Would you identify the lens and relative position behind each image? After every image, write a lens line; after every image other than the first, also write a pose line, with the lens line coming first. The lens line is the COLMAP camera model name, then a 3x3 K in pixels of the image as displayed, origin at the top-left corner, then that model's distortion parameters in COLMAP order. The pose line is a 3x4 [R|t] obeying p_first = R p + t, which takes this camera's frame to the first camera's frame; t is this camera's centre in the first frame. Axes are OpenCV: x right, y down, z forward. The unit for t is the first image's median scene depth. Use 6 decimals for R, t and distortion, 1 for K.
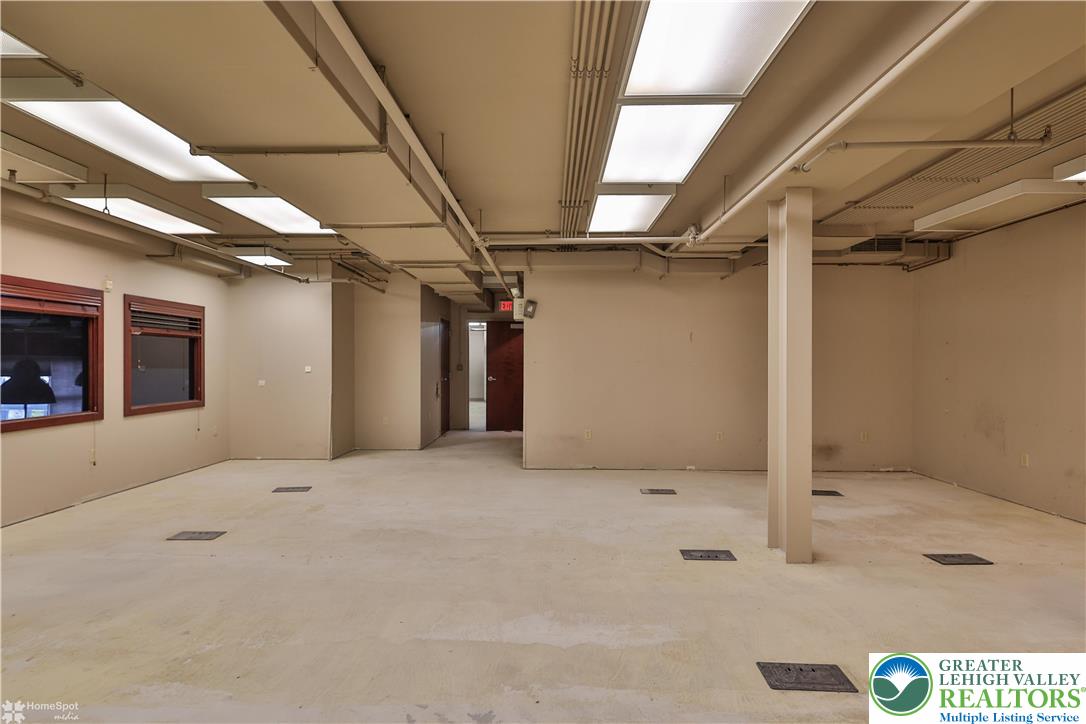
lens RADIAL K [[556.9, 0, 543.2], [0, 556.9, 367.0], [0, 0, 1]] dist [-0.003925, -0.000252]
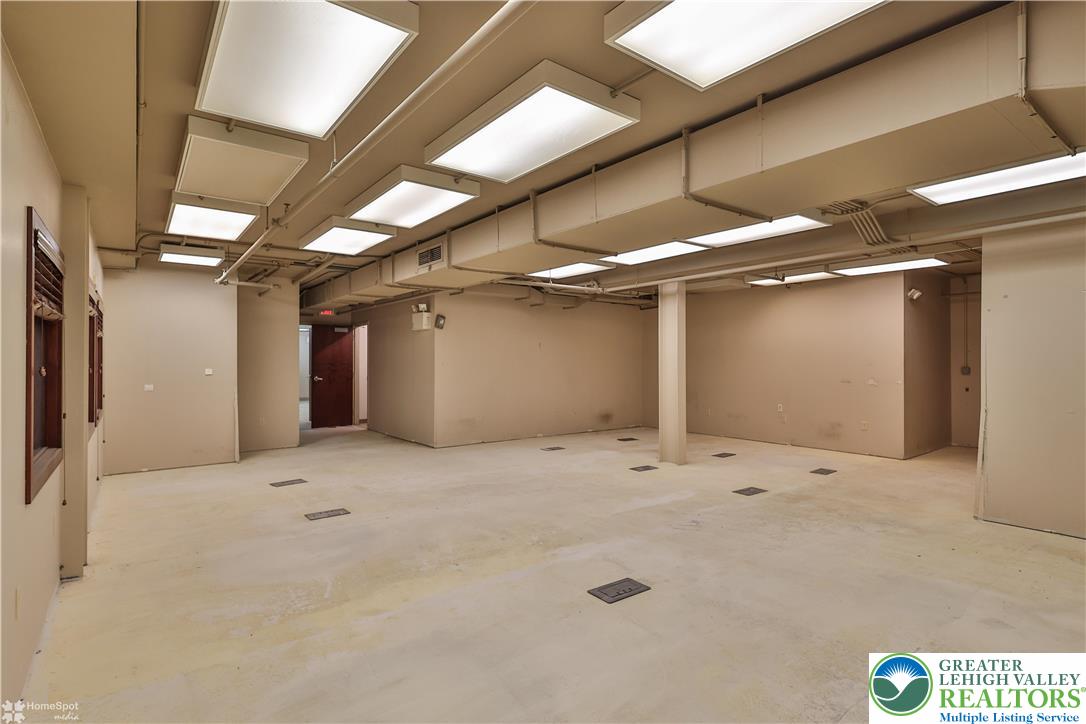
lens RADIAL K [[536.9, 0, 538.3], [0, 536.9, 367.5], [0, 0, 1]] dist [0.002250, 0.001214]
pose [[0.789936, -0.011173, 0.613088, -0.597006], [0.008115, 0.999937, 0.007766, -0.007226], [-0.613136, -0.001159, 0.789976, -0.105630]]
